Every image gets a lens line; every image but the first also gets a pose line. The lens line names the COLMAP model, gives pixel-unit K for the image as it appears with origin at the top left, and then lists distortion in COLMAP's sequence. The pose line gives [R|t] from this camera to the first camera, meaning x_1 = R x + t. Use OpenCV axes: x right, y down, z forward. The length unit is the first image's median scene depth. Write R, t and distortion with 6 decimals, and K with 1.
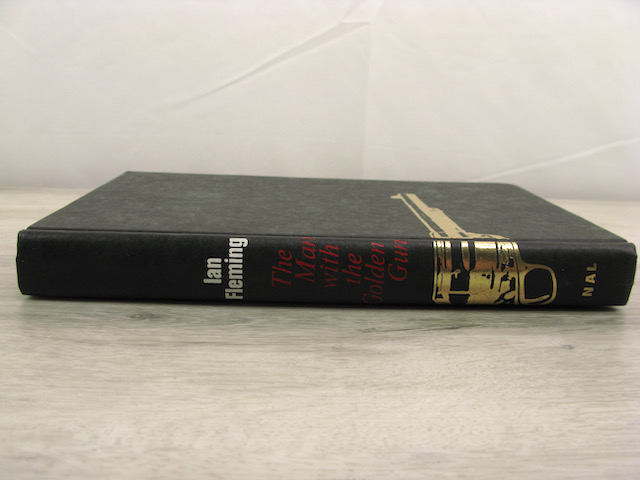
lens RADIAL K [[642.5, 0, 313.0], [0, 642.5, 239.7], [0, 0, 1]] dist [-0.216979, 0.214835]
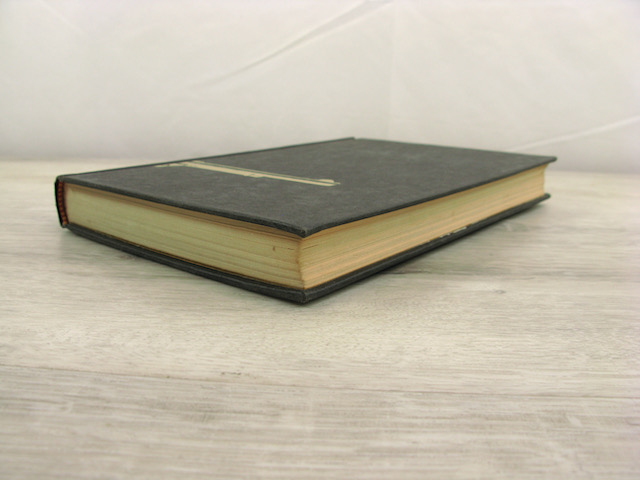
lens RADIAL K [[642.5, 0, 313.0], [0, 642.5, 239.7], [0, 0, 1]] dist [-0.216979, 0.214835]
pose [[0.992522, 0.018309, -0.120682, 0.283319], [-0.015210, 0.999532, 0.026549, 0.076417], [0.121112, -0.024515, 0.992336, -0.153116]]
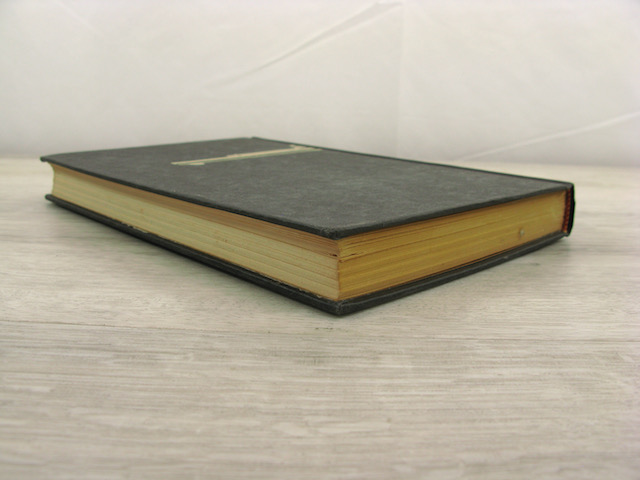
lens RADIAL K [[642.5, 0, 313.0], [0, 642.5, 239.7], [0, 0, 1]] dist [-0.216979, 0.214835]
pose [[0.995763, 0.008908, -0.091529, 0.122540], [-0.007012, 0.999755, 0.021011, 0.133617], [0.091693, -0.020280, 0.995581, -0.312991]]
